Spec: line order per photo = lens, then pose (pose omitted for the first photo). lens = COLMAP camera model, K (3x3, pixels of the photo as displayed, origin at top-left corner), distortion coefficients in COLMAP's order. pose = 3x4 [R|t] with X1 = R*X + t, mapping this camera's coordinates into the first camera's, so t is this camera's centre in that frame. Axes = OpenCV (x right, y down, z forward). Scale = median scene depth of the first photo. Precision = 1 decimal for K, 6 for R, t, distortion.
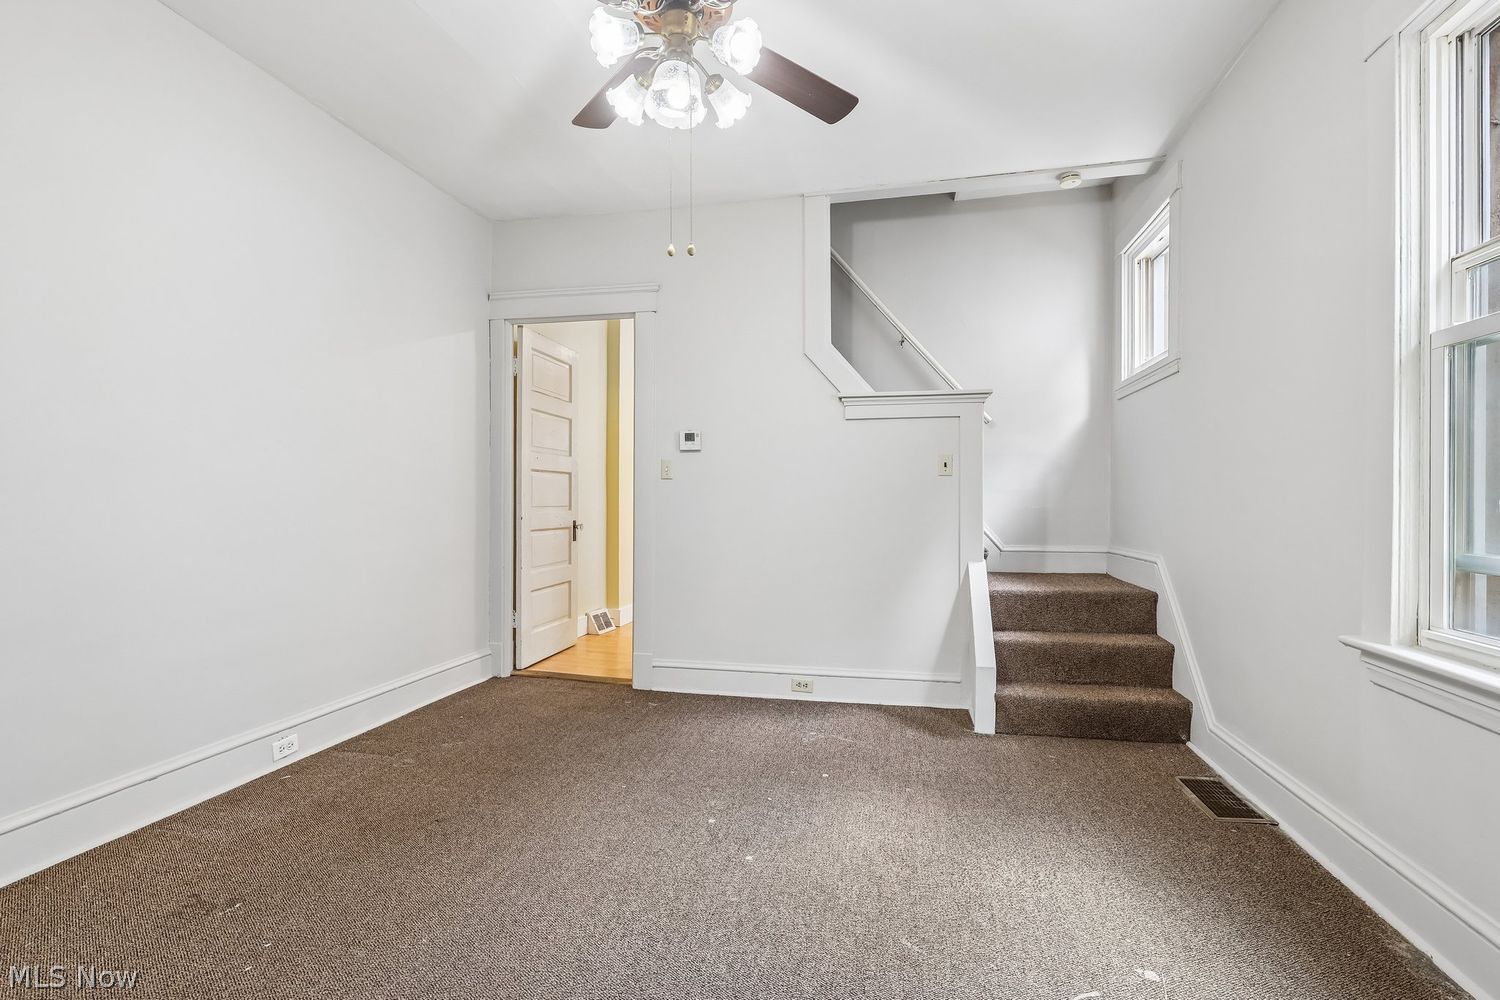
lens RADIAL K [[707.4, 0, 744.0], [0, 707.4, 502.0], [0, 0, 1]] dist [0.001215, -0.000098]
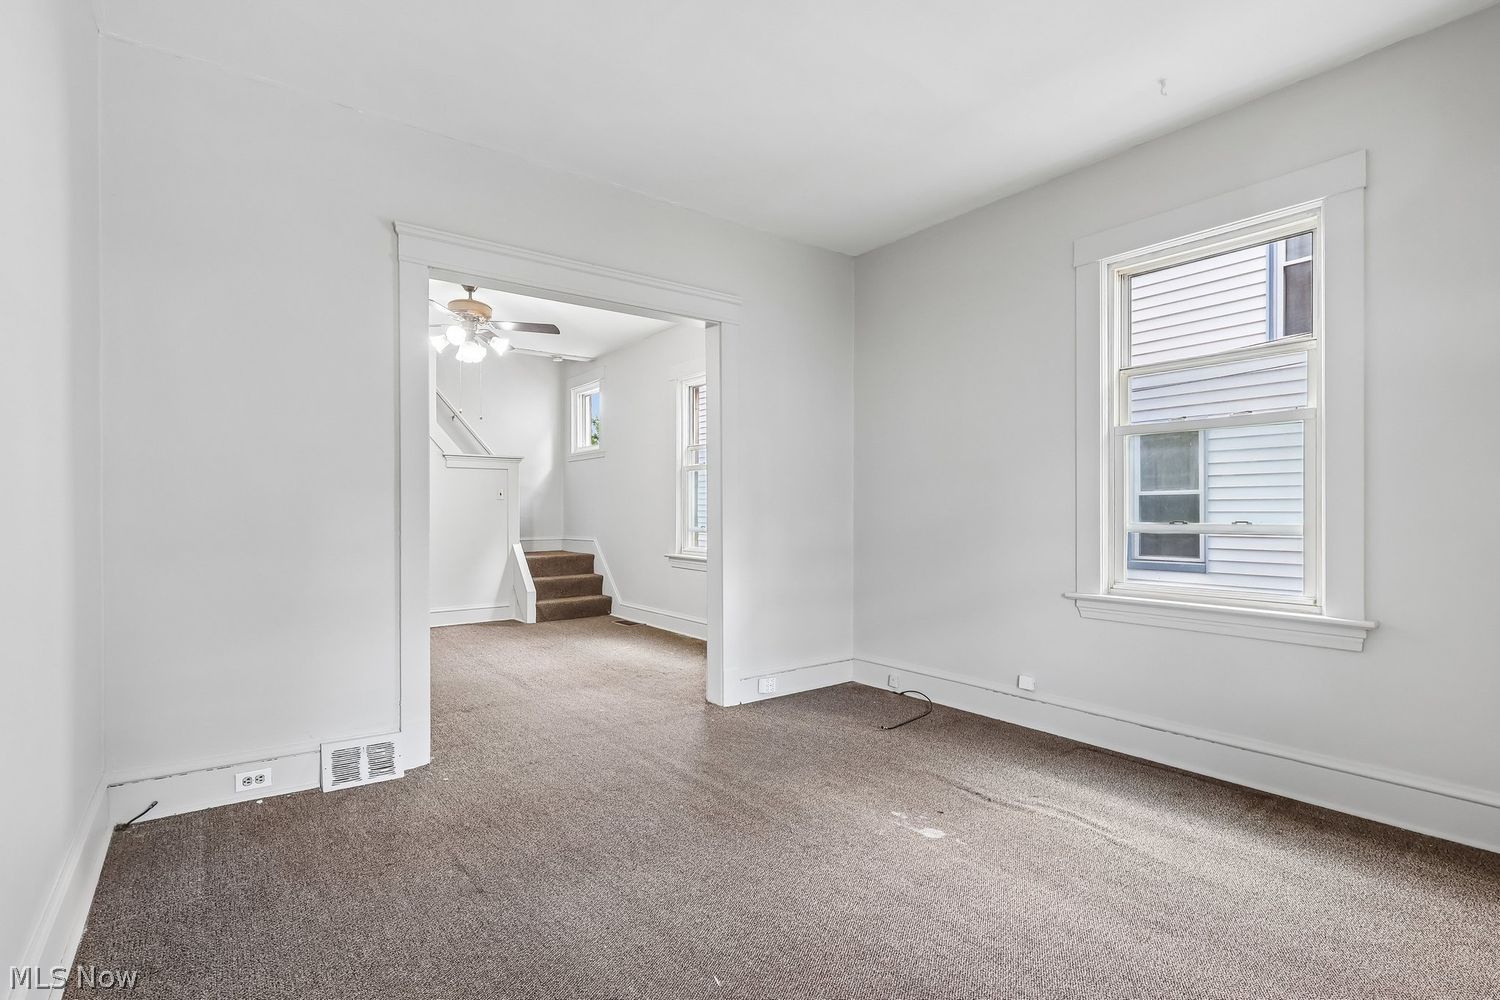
lens RADIAL K [[709.4, 0, 745.5], [0, 709.4, 509.3], [0, 0, 1]] dist [0.000508, -0.000067]
pose [[0.648211, 0.003914, 0.761450, -0.837860], [0.002262, 0.999972, -0.007065, 0.004473], [-0.761457, 0.006302, 0.648185, -0.839045]]
